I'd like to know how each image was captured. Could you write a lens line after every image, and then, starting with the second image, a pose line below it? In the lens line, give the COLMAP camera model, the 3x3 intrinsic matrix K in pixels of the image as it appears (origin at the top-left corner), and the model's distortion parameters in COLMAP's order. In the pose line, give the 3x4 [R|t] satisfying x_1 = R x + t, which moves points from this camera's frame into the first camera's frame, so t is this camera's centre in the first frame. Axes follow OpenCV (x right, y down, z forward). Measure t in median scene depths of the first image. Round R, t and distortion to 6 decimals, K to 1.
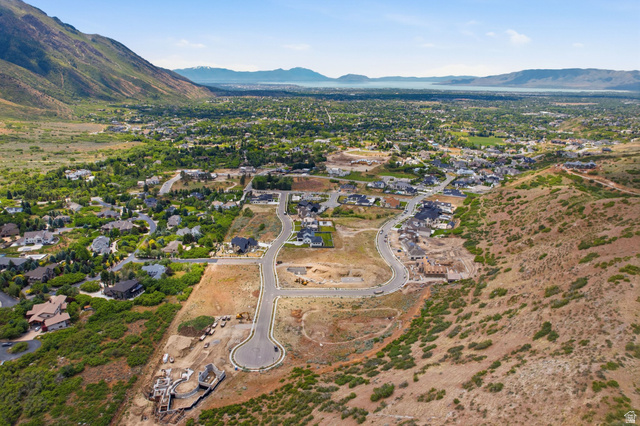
lens RADIAL K [[409.2, 0, 323.6], [0, 409.2, 214.1], [0, 0, 1]] dist [-0.073789, 0.067282]
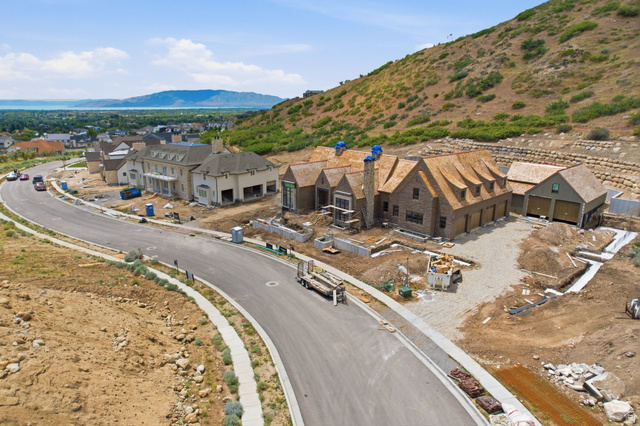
lens RADIAL K [[409.2, 0, 322.0], [0, 409.2, 217.4], [0, 0, 1]] dist [-0.073789, 0.067282]
pose [[0.697120, -0.195596, 0.689758, 0.158531], [0.227057, 0.972777, 0.046371, 0.158615], [-0.680050, 0.124288, 0.722554, 1.118039]]
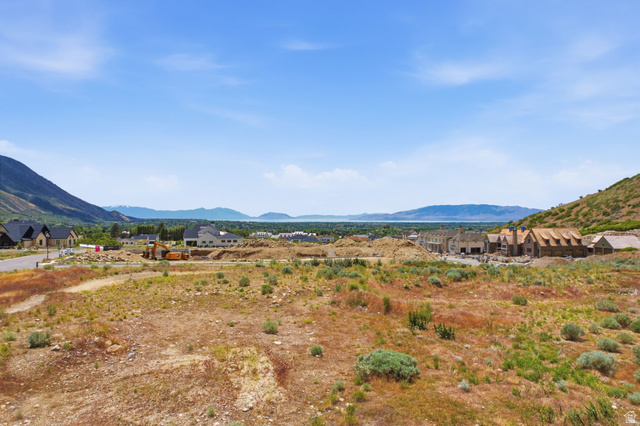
lens RADIAL K [[409.2, 0, 322.8], [0, 409.2, 214.5], [0, 0, 1]] dist [-0.073789, 0.067282]
pose [[0.982505, -0.004982, 0.186167, -0.001077], [0.065044, 0.945870, -0.317960, 0.261909], [-0.174506, 0.324506, 0.929647, 0.833880]]
